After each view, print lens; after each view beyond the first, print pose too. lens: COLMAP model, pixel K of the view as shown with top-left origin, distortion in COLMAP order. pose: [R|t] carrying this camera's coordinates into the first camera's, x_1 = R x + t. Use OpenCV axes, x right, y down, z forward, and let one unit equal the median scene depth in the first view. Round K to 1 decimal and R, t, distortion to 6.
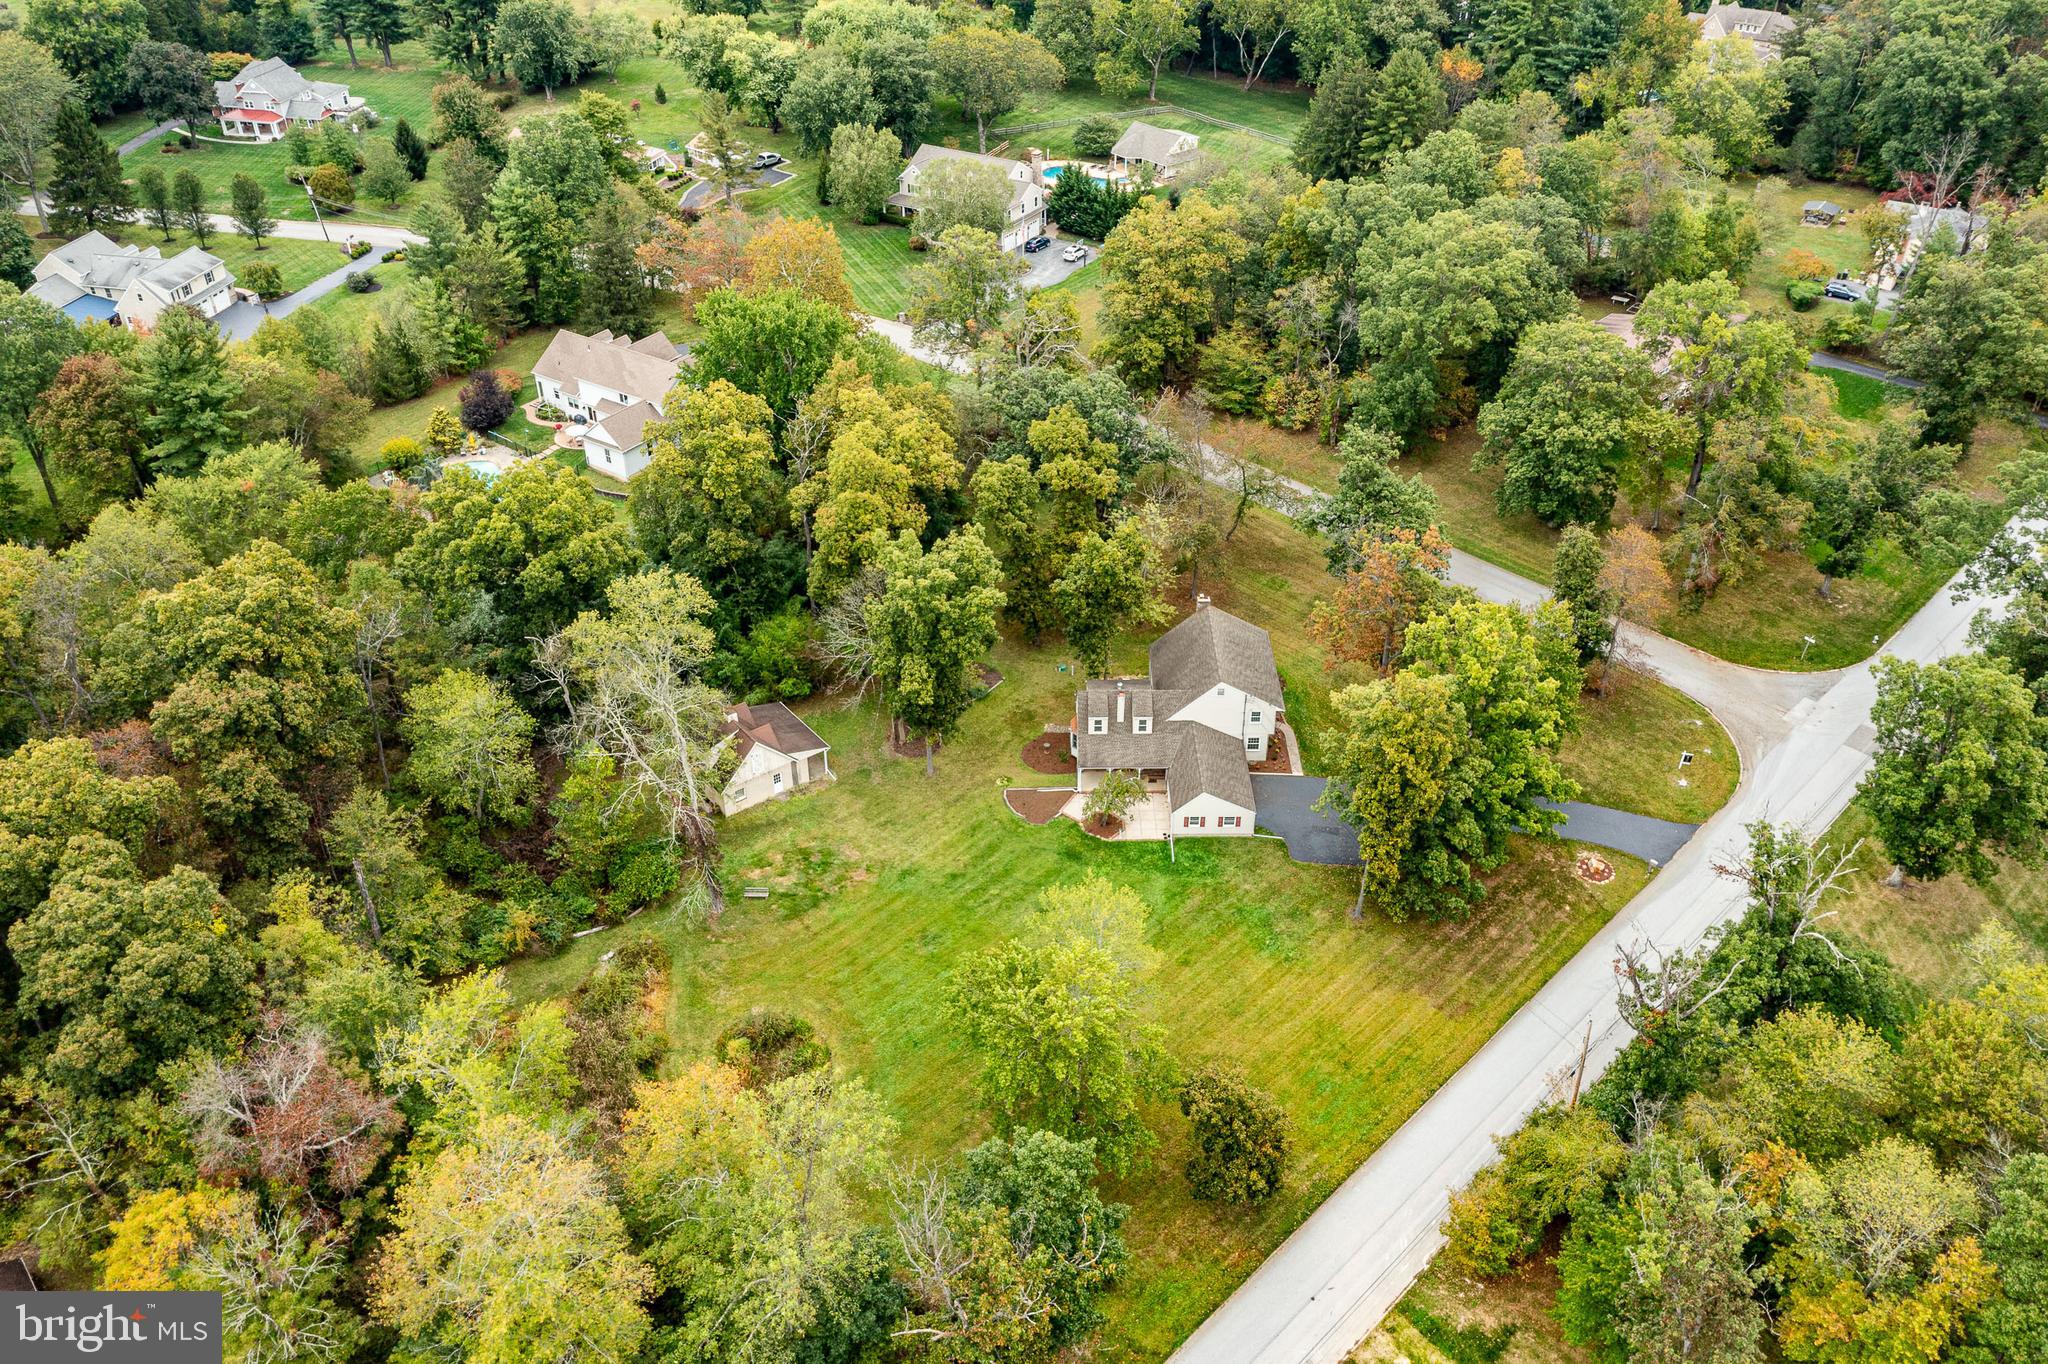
lens RADIAL K [[1574.3, 0, 1024.0], [0, 1574.3, 682.0], [0, 0, 1]] dist [0.012673, 0.007013]
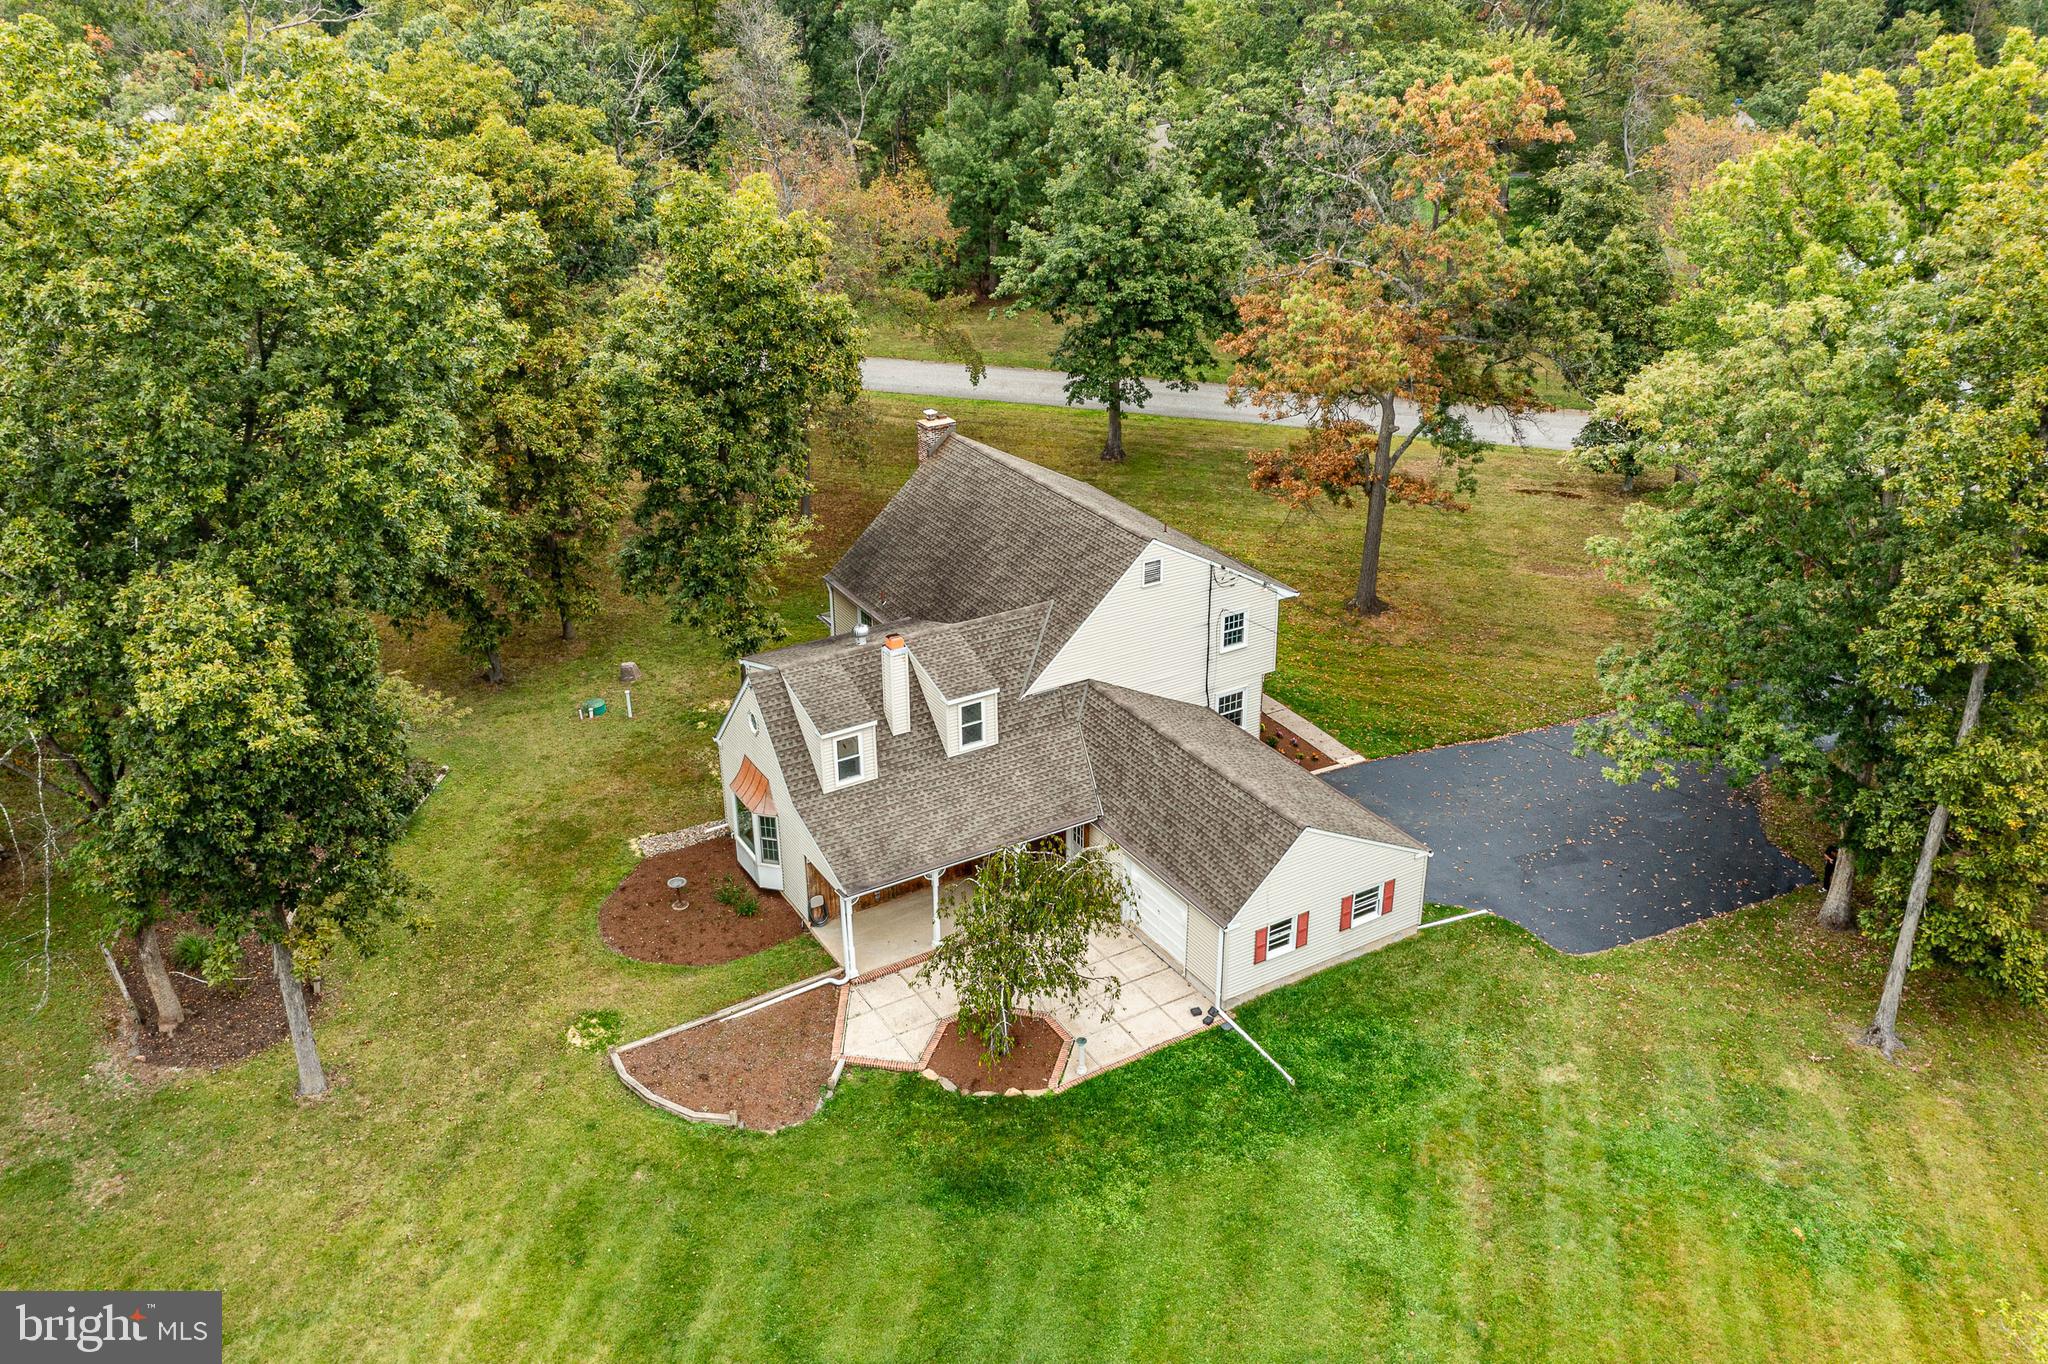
lens RADIAL K [[1631.9, 0, 997.0], [0, 1631.9, 615.3], [0, 0, 1]] dist [0.003537, 0.001247]
pose [[0.866456, -0.203416, 0.455934, -0.056687], [0.290898, 0.947893, -0.129917, 0.041654], [-0.405749, 0.245197, 0.880480, 0.556857]]
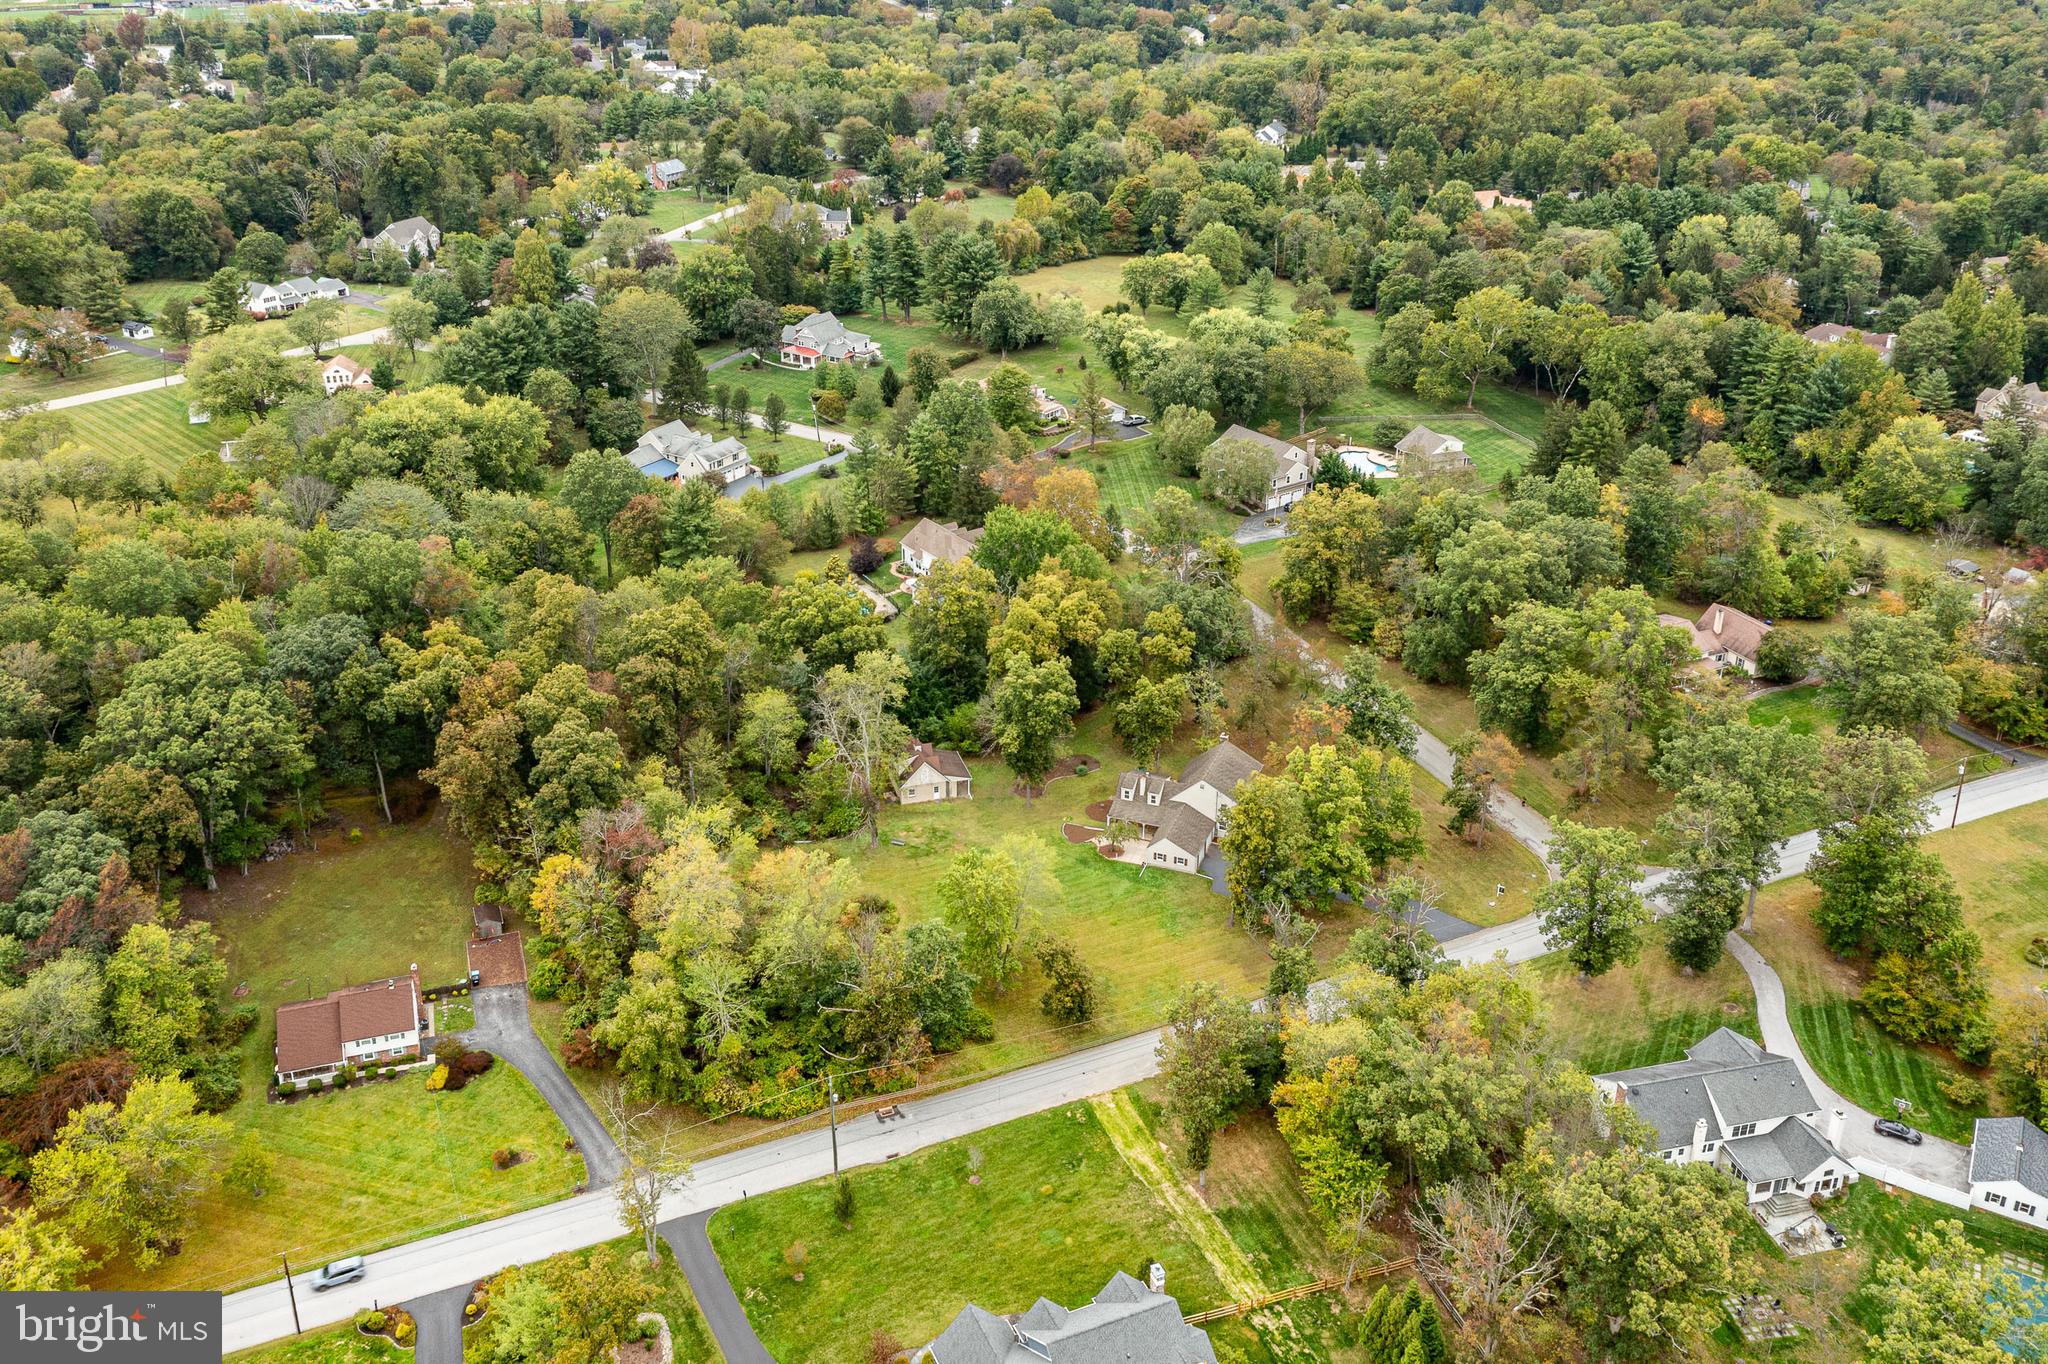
lens RADIAL K [[1603.3, 0, 1024.0], [0, 1603.3, 682.0], [0, 0, 1]] dist [-0.005577, 0.000636]
pose [[0.938764, 0.165091, -0.302434, 0.343522], [-0.206437, 0.972250, -0.110062, 0.095280], [0.275872, 0.165756, 0.946795, -0.486760]]
